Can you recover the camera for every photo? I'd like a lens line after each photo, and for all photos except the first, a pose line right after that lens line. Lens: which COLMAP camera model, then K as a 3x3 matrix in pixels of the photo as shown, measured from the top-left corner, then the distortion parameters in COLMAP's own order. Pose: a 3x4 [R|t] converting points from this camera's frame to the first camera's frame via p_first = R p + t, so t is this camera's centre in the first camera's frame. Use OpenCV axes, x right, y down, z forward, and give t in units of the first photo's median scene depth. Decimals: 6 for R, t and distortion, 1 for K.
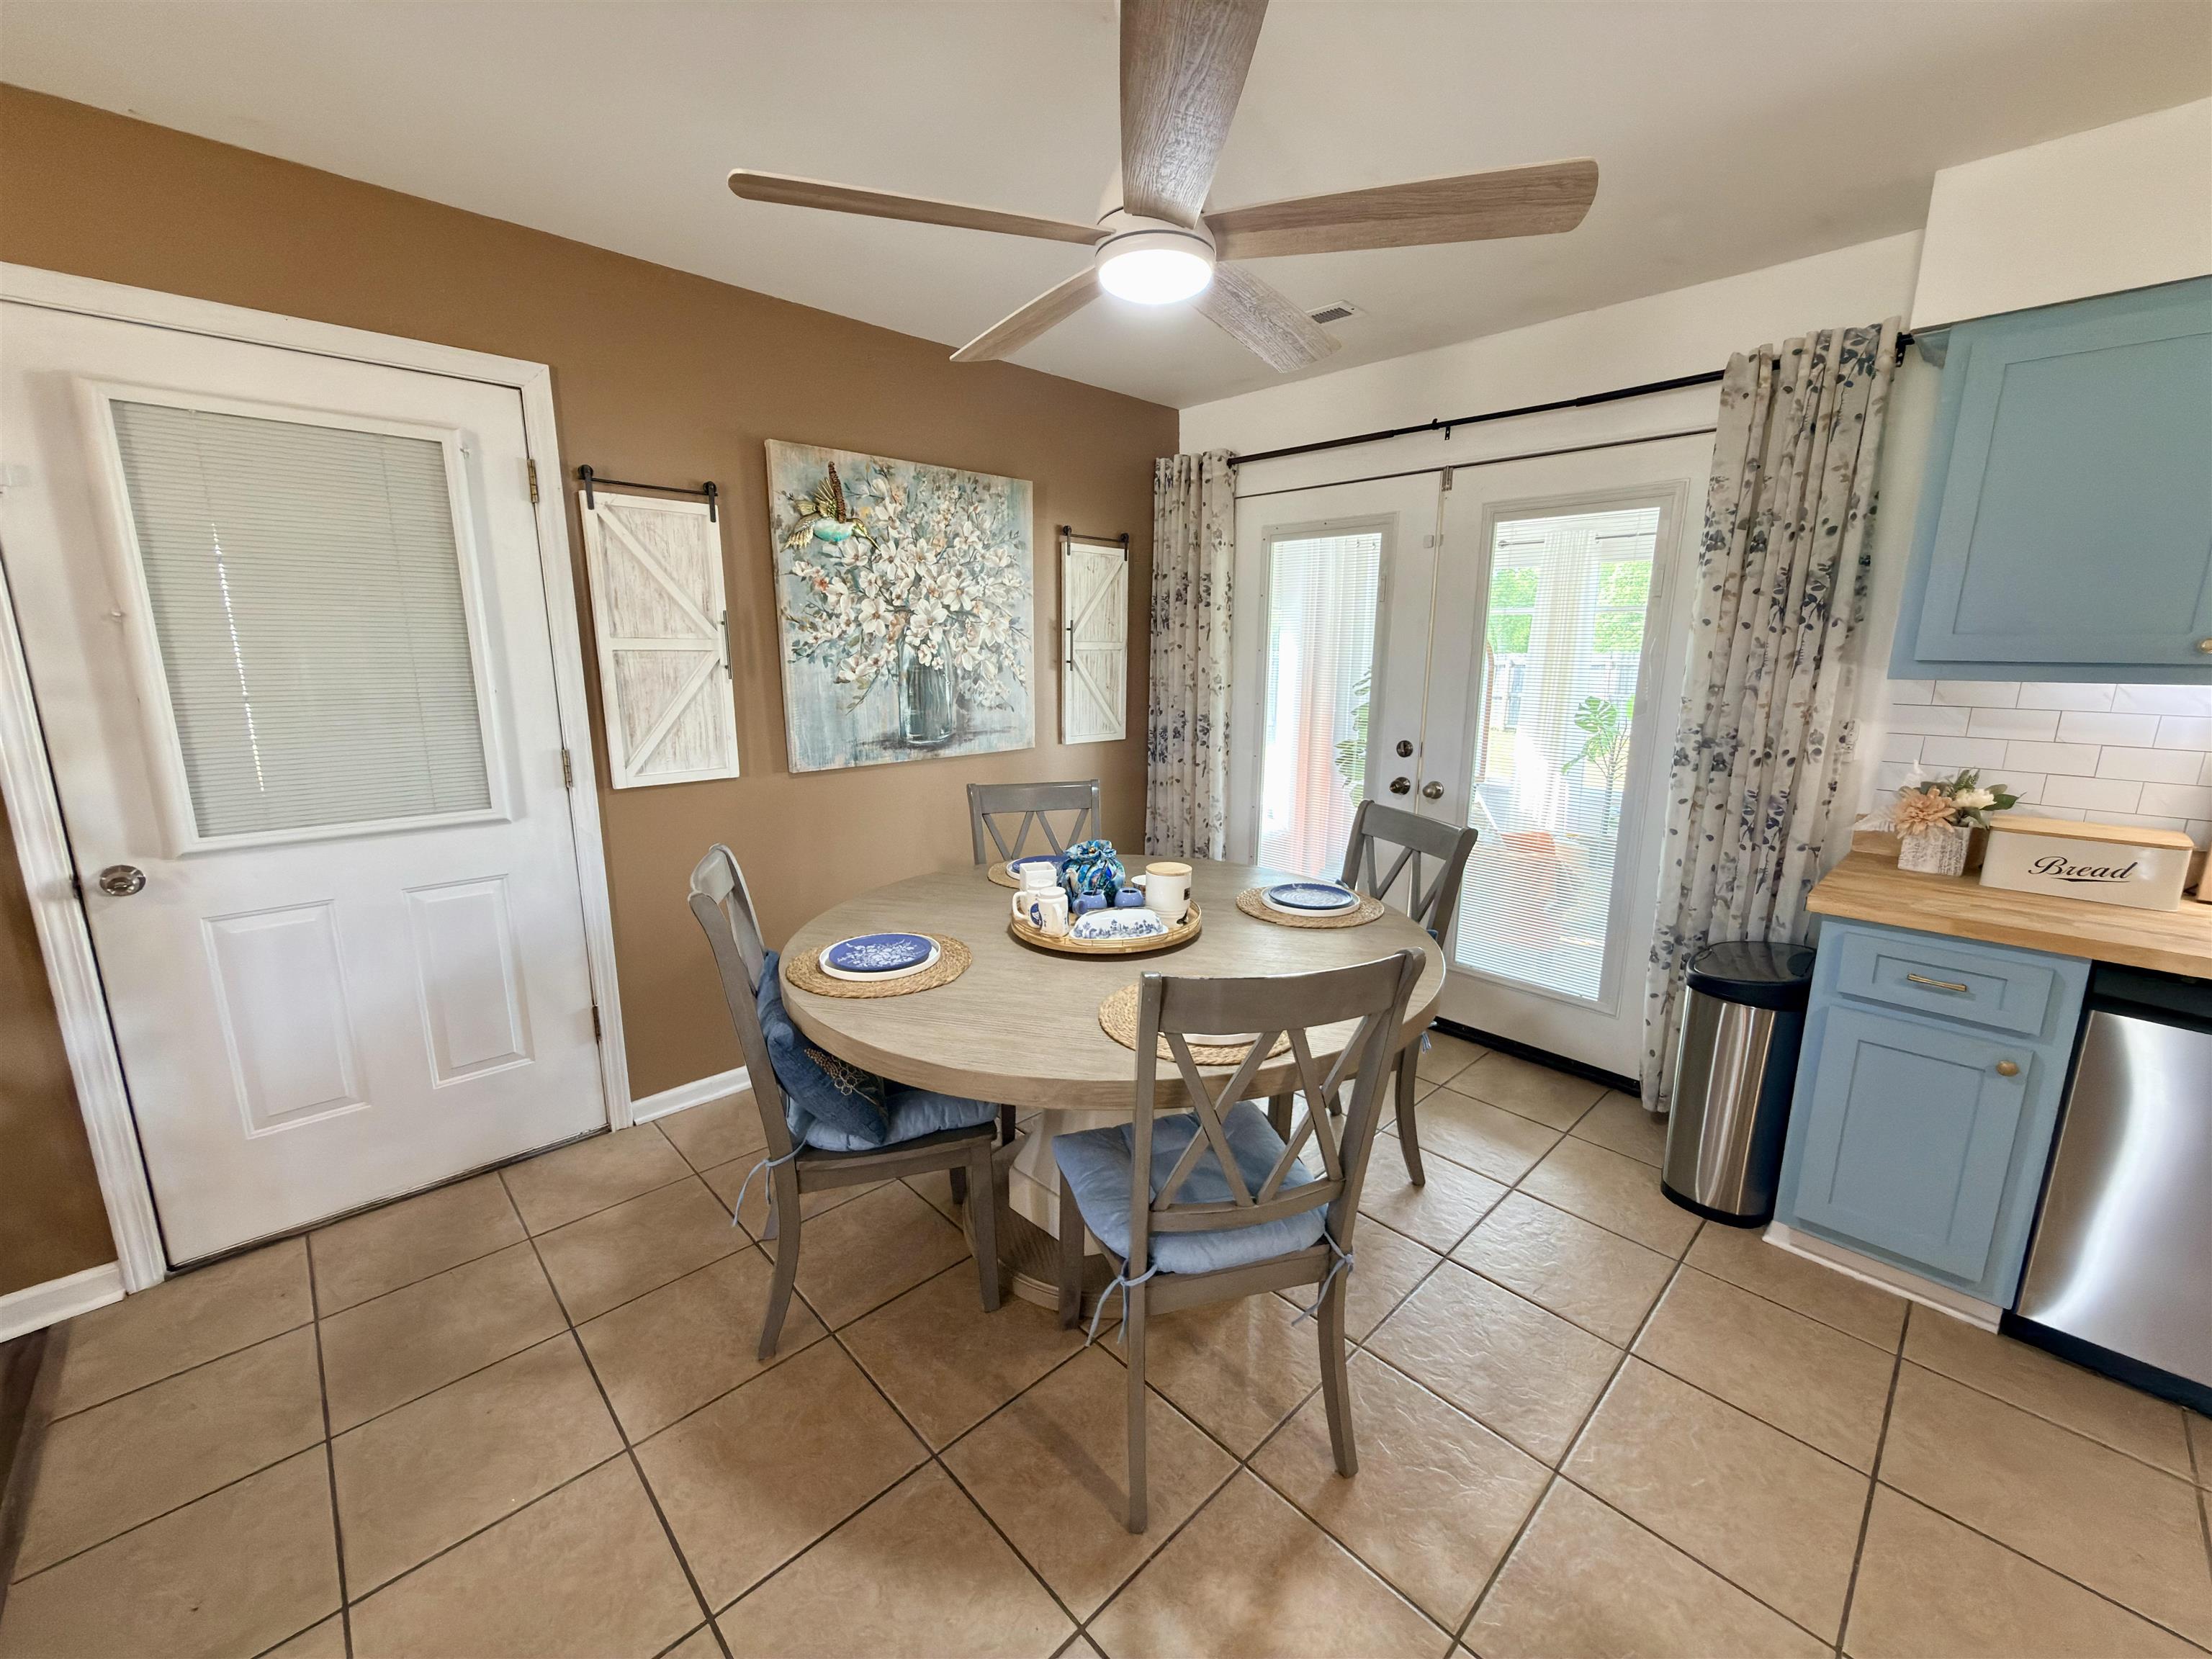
lens RADIAL K [[882.1, 0, 1108.9], [0, 882.1, 830.9], [0, 0, 1]] dist [-0.001585, 0.001173]
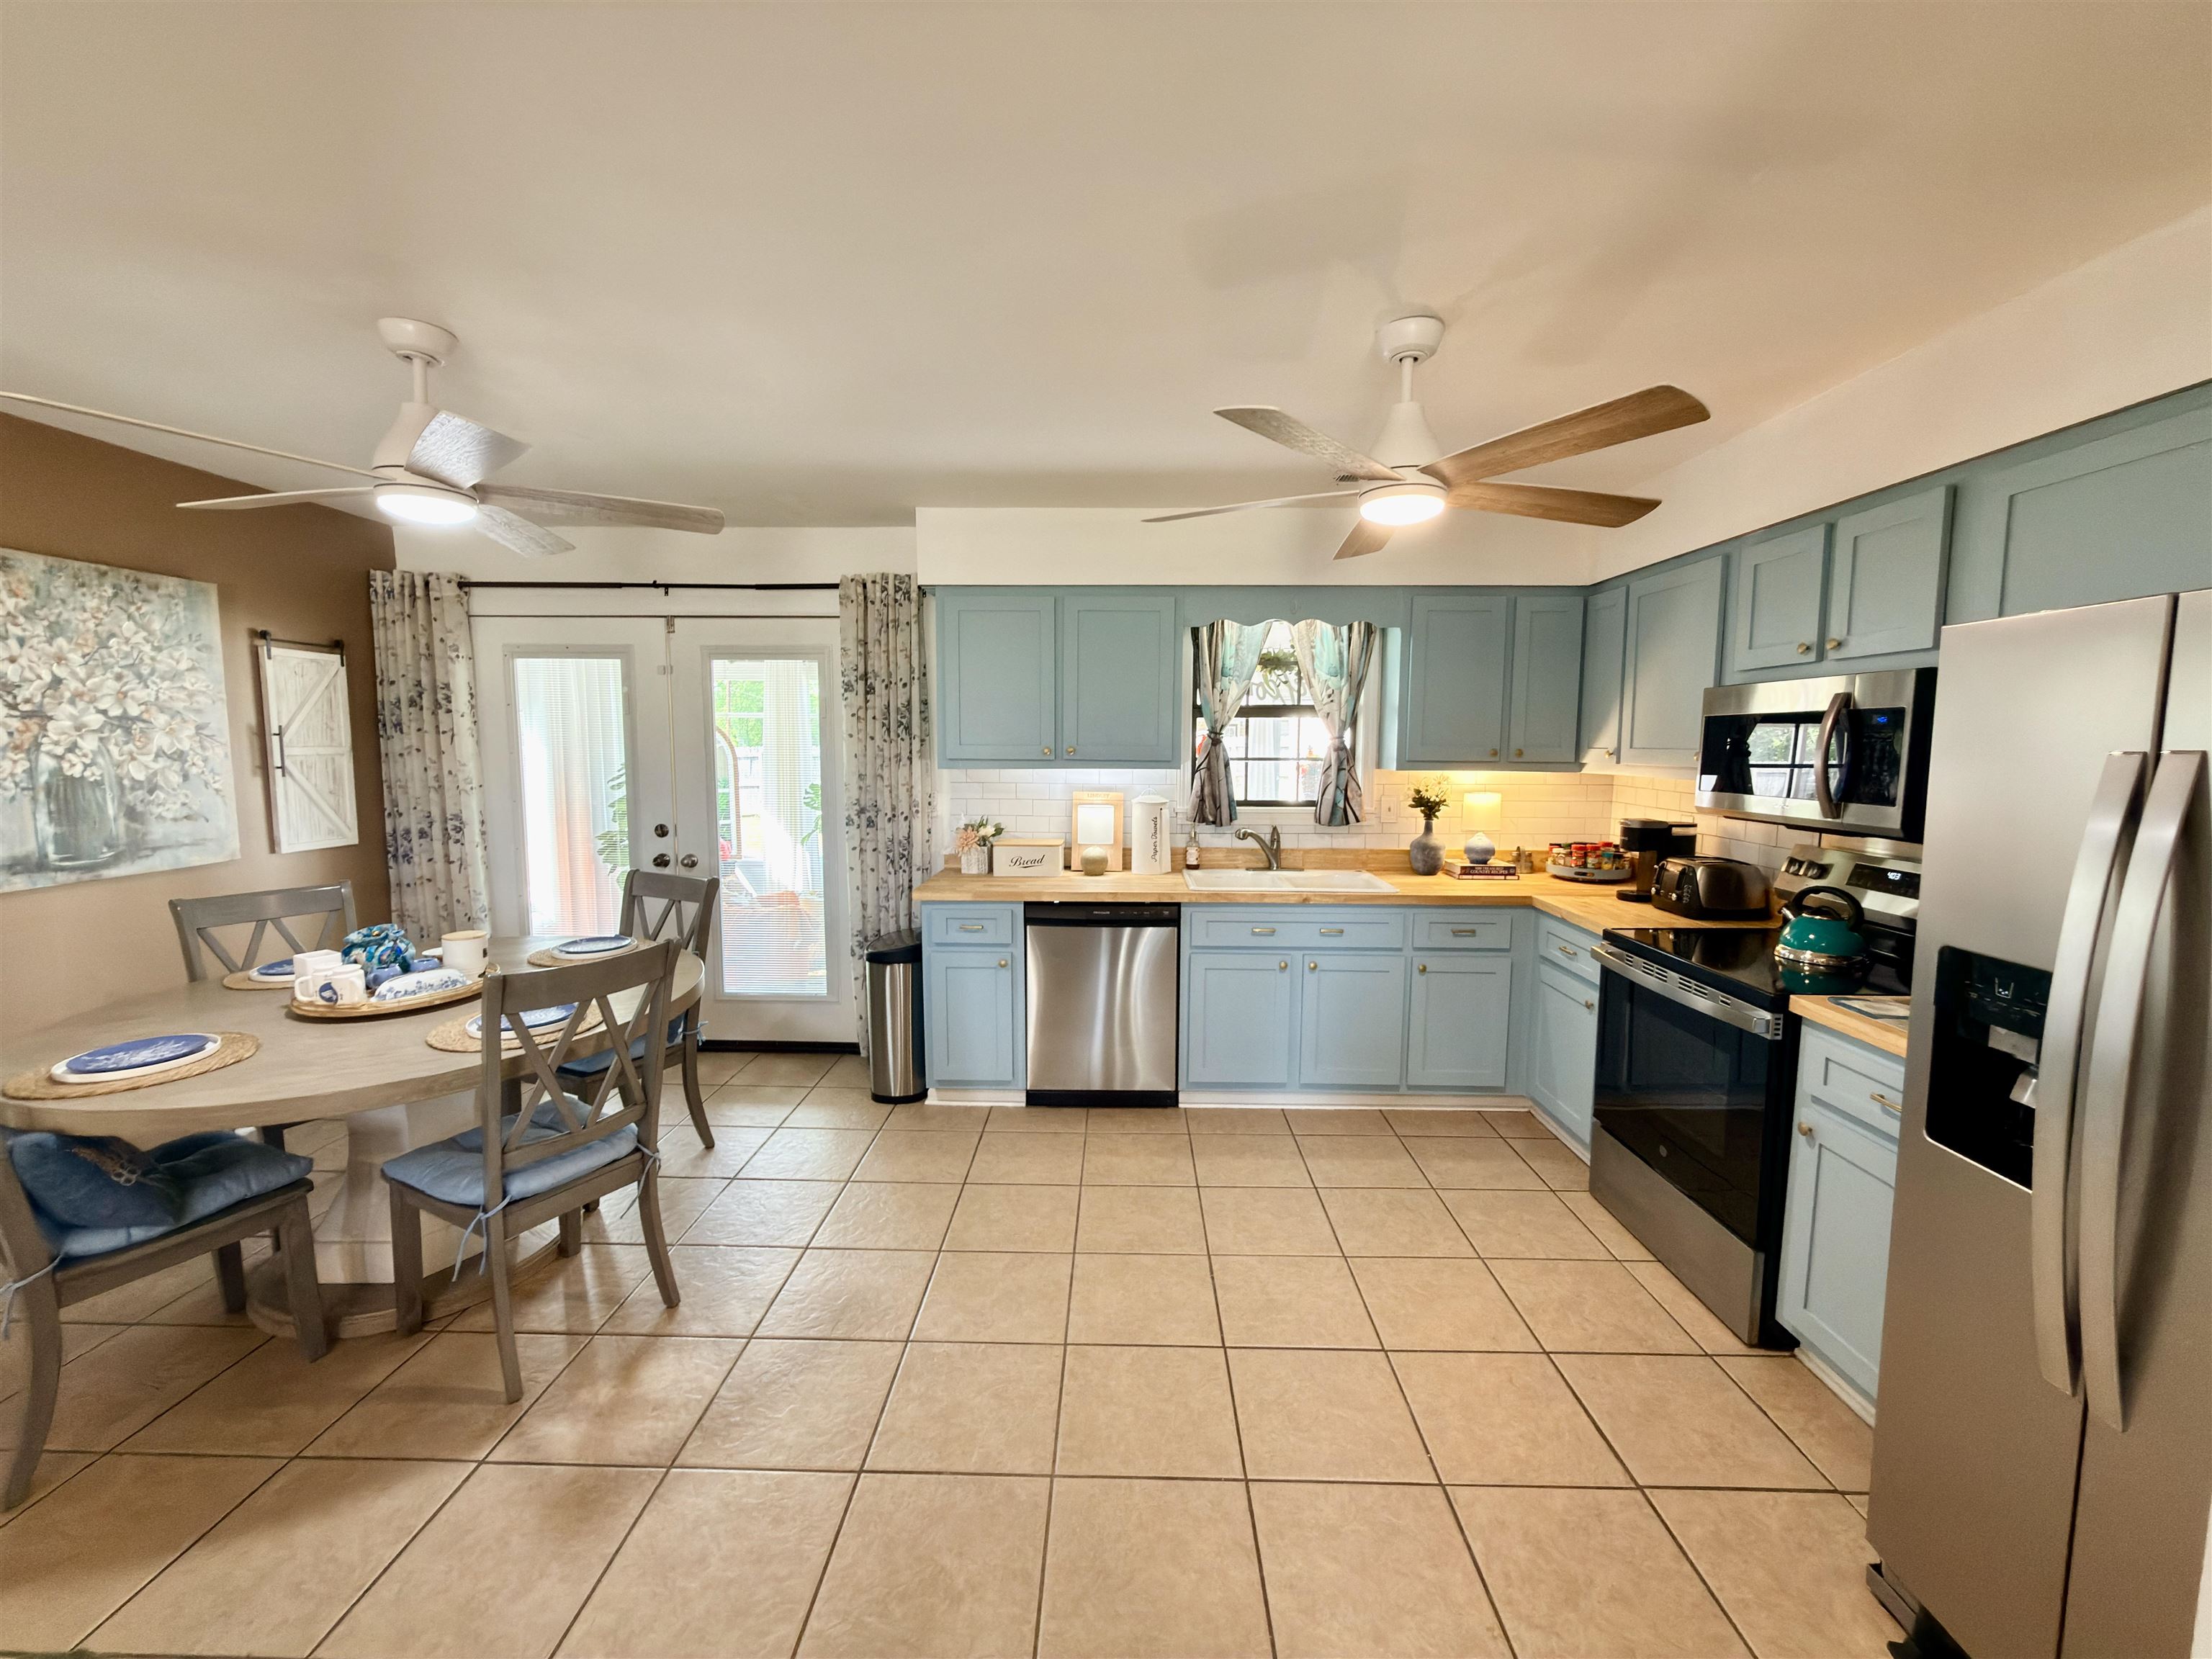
lens RADIAL K [[882.1, 0, 1107.9], [0, 882.1, 830.8], [0, 0, 1]] dist [-0.001585, 0.001173]
pose [[0.706361, -0.073408, 0.704035, -0.112335], [0.144357, 0.988645, -0.041750, 0.058317], [-0.692975, 0.131123, 0.708937, -0.373953]]
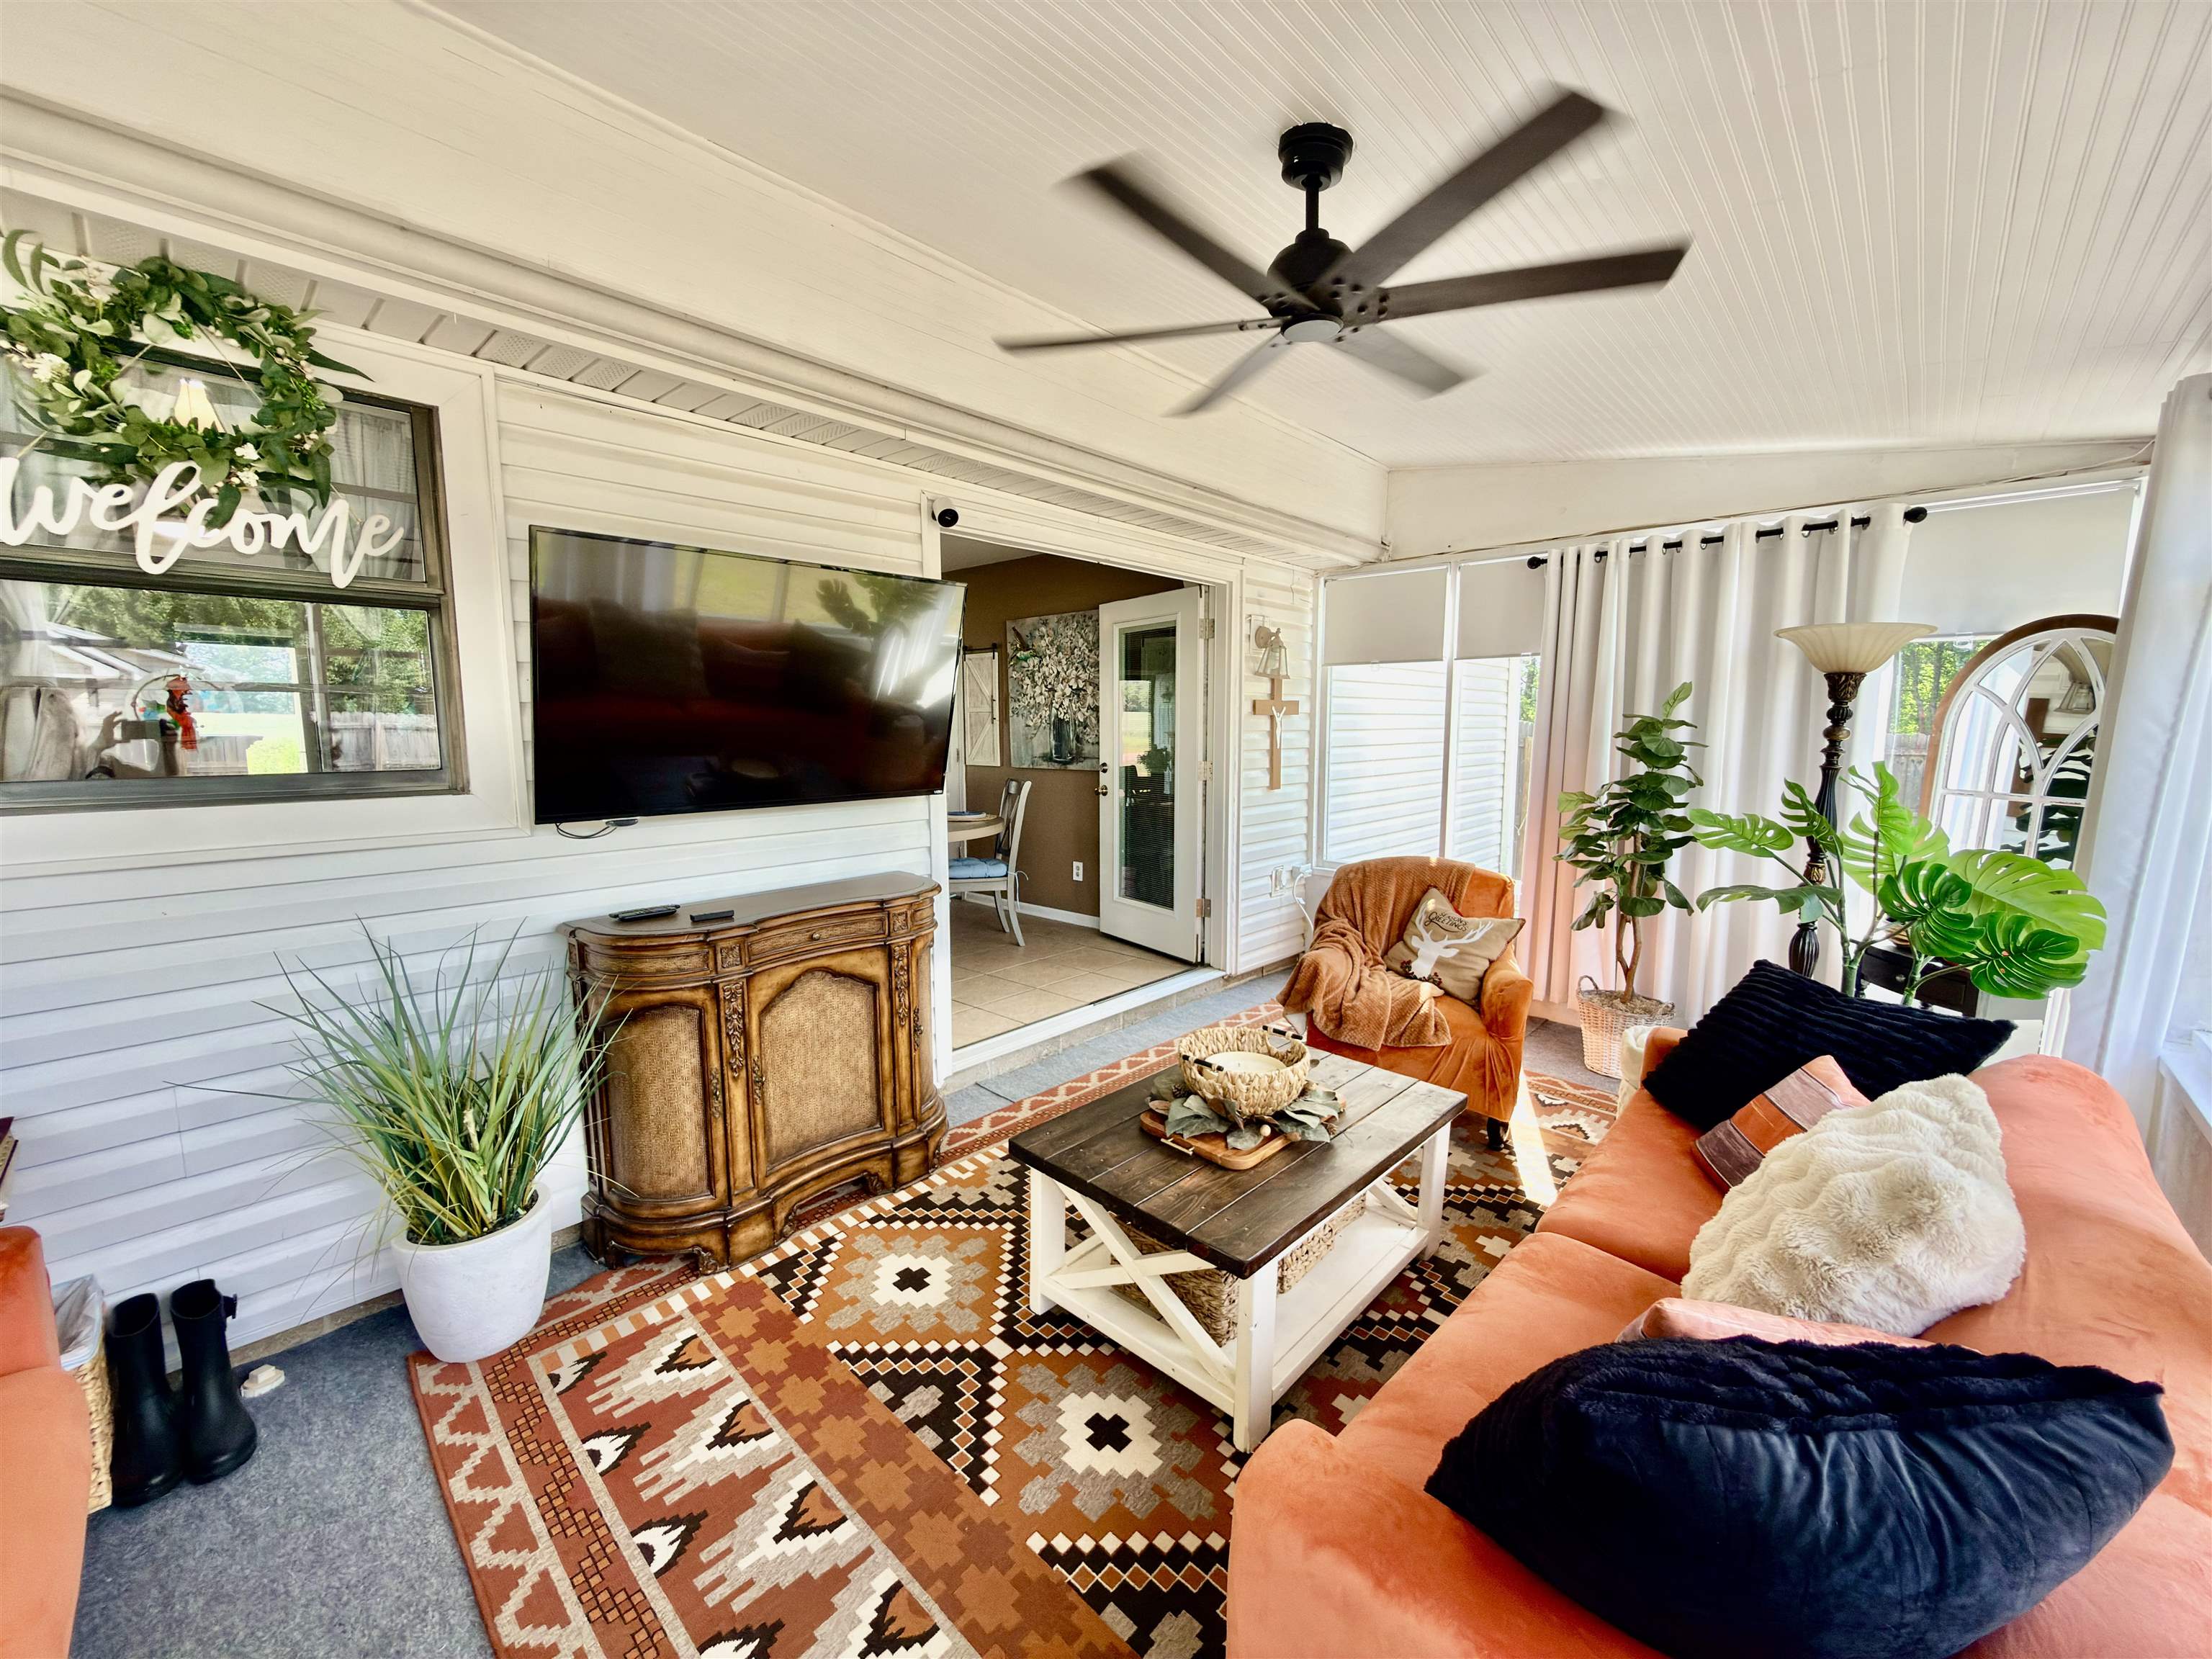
lens RADIAL K [[882.1, 0, 1102.9], [0, 882.1, 832.4], [0, 0, 1]] dist [-0.001585, 0.001173]
pose [[0.068381, 0.118313, -0.990619, 1.831514], [-0.198756, 0.974655, 0.102686, -0.178143], [0.977661, 0.189870, 0.090163, 1.057637]]
